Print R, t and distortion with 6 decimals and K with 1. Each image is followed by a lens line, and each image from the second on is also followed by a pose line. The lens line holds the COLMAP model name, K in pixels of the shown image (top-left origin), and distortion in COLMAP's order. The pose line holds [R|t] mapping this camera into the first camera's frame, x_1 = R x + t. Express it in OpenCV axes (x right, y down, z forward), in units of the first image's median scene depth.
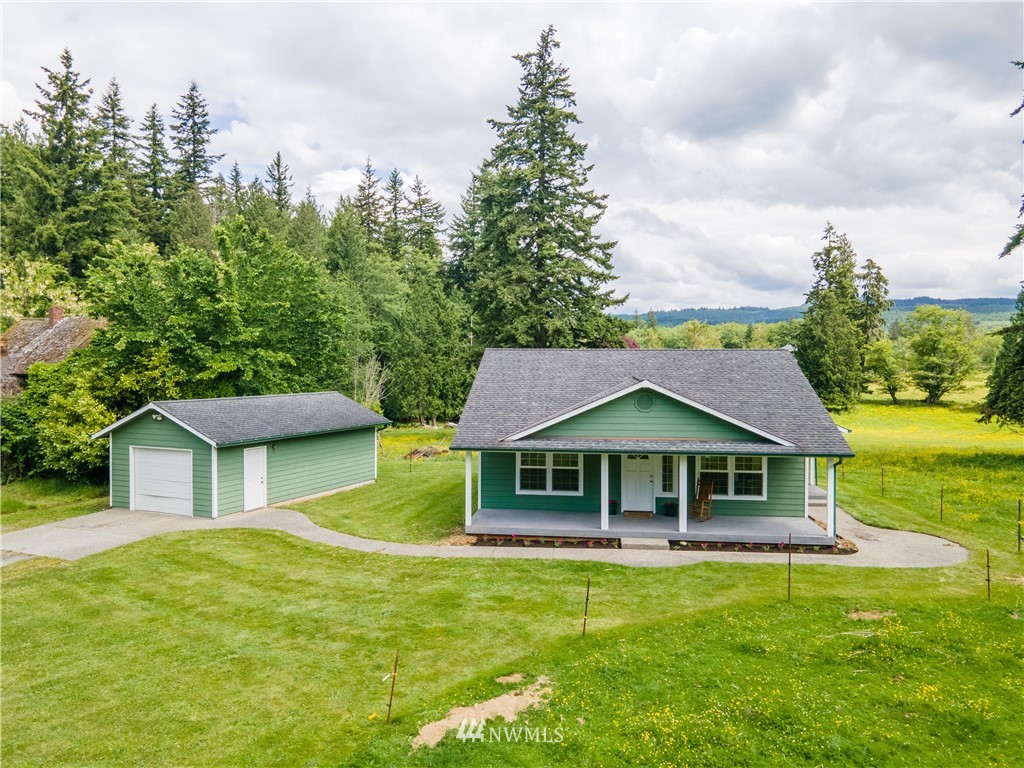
lens RADIAL K [[743.9, 0, 510.0], [0, 743.9, 377.4], [0, 0, 1]] dist [0.037646, 0.020719]
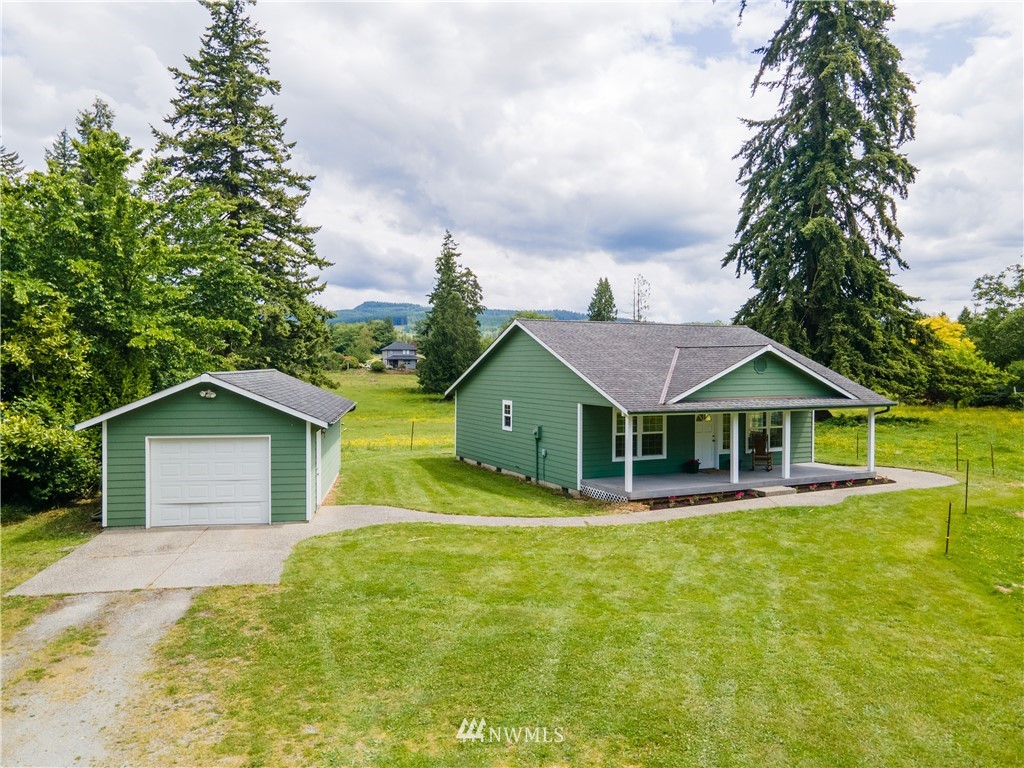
lens RADIAL K [[743.9, 0, 505.9], [0, 743.9, 382.3], [0, 0, 1]] dist [0.037646, 0.020719]
pose [[0.840118, -0.014152, 0.542218, -0.182479], [0.010972, 0.999898, 0.009097, 0.010964], [-0.542292, -0.001694, 0.840188, 0.066916]]
